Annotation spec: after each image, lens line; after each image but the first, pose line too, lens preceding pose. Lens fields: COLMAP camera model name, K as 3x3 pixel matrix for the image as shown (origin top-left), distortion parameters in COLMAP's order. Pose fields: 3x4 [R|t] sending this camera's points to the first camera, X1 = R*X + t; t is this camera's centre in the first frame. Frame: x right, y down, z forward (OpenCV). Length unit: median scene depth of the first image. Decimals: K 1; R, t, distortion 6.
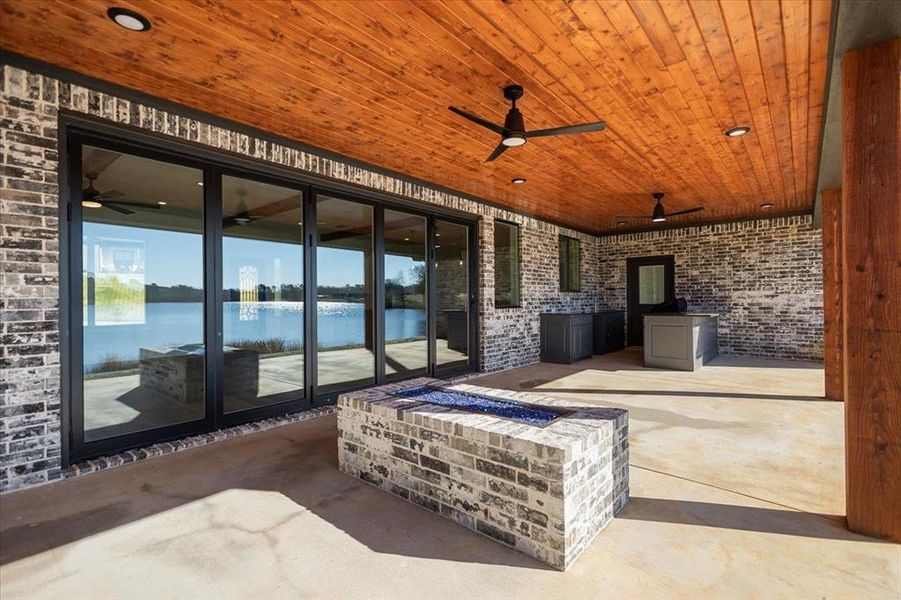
lens RADIAL K [[416.9, 0, 452.7], [0, 416.9, 301.2], [0, 0, 1]] dist [0.000040, 0.000292]
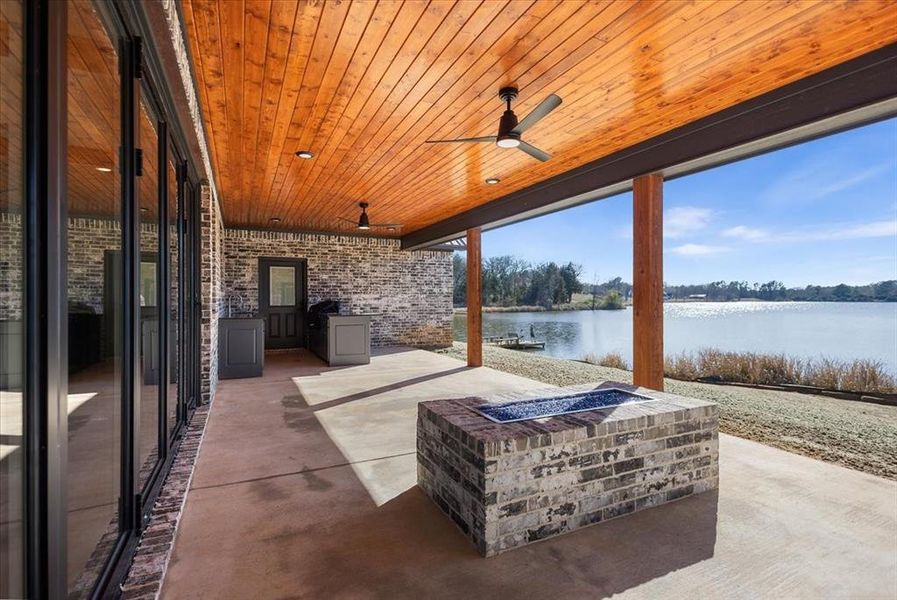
lens RADIAL K [[415.0, 0, 450.7], [0, 415.0, 301.2], [0, 0, 1]] dist [0.000040, 0.000292]
pose [[0.412784, 0.004714, 0.910817, -0.980785], [-0.001432, 0.999989, -0.004527, 0.003348], [-0.910828, 0.000565, 0.412786, 0.852101]]
